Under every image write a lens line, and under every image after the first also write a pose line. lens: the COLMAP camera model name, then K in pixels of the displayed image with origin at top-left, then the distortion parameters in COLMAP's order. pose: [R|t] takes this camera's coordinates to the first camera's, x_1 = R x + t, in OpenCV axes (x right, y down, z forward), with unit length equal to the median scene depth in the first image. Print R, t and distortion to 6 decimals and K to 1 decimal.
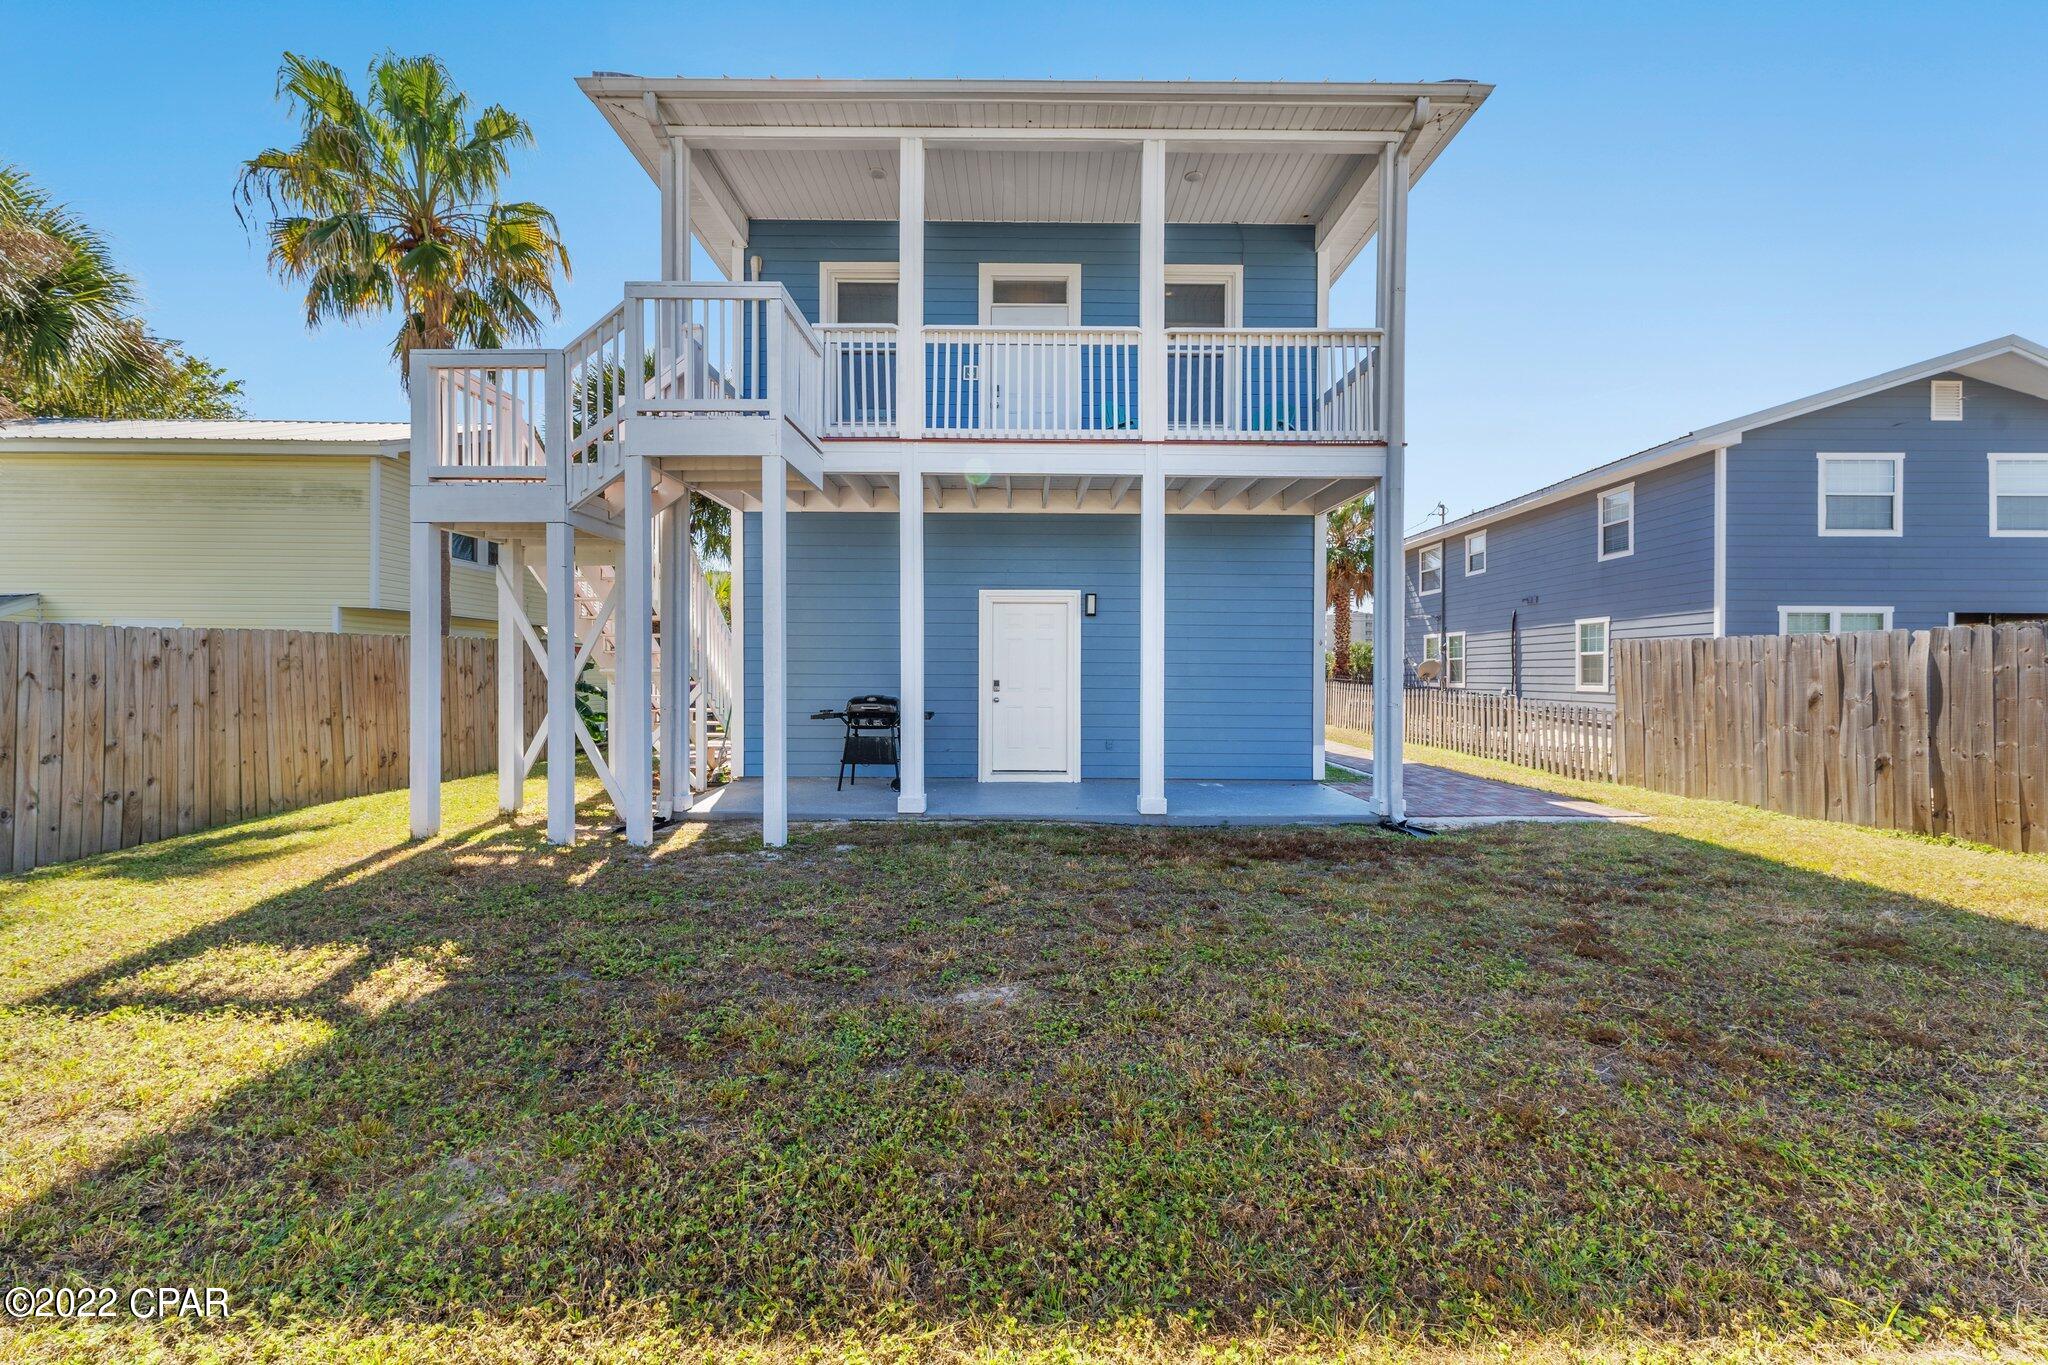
lens RADIAL K [[793.0, 0, 1022.7], [0, 793.0, 672.3], [0, 0, 1]] dist [-0.015934, -0.000139]
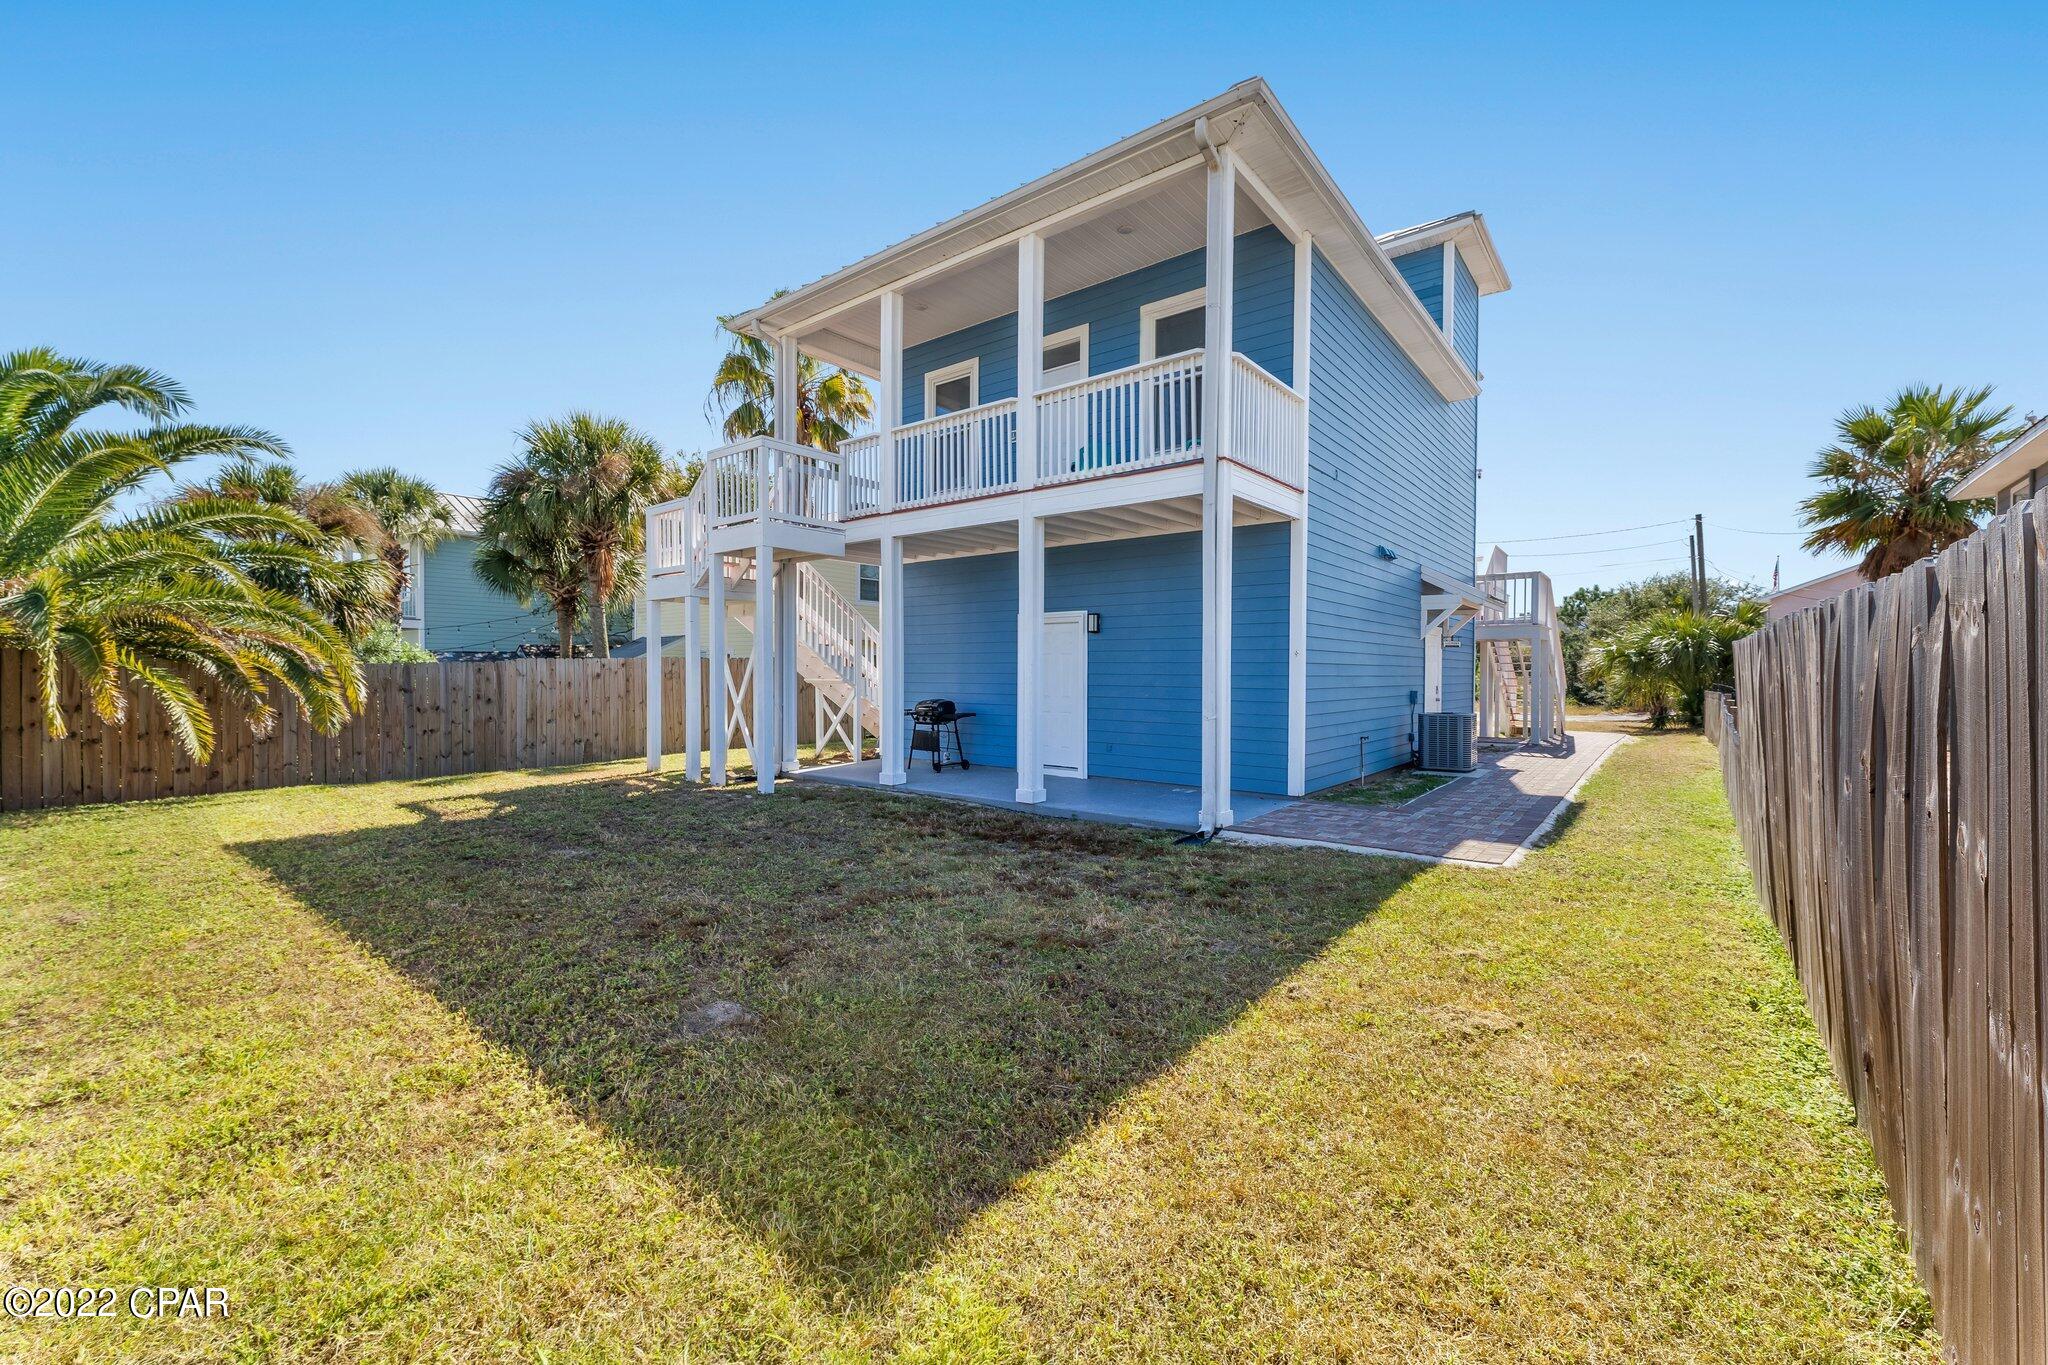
lens RADIAL K [[825.8, 0, 1022.6], [0, 825.8, 692.1], [0, 0, 1]] dist [0.000522, -0.000250]
pose [[0.785363, 0.010612, -0.618944, 0.742614], [-0.005794, 0.999935, 0.009792, 0.002395], [0.619008, -0.004105, 0.785374, 0.007707]]
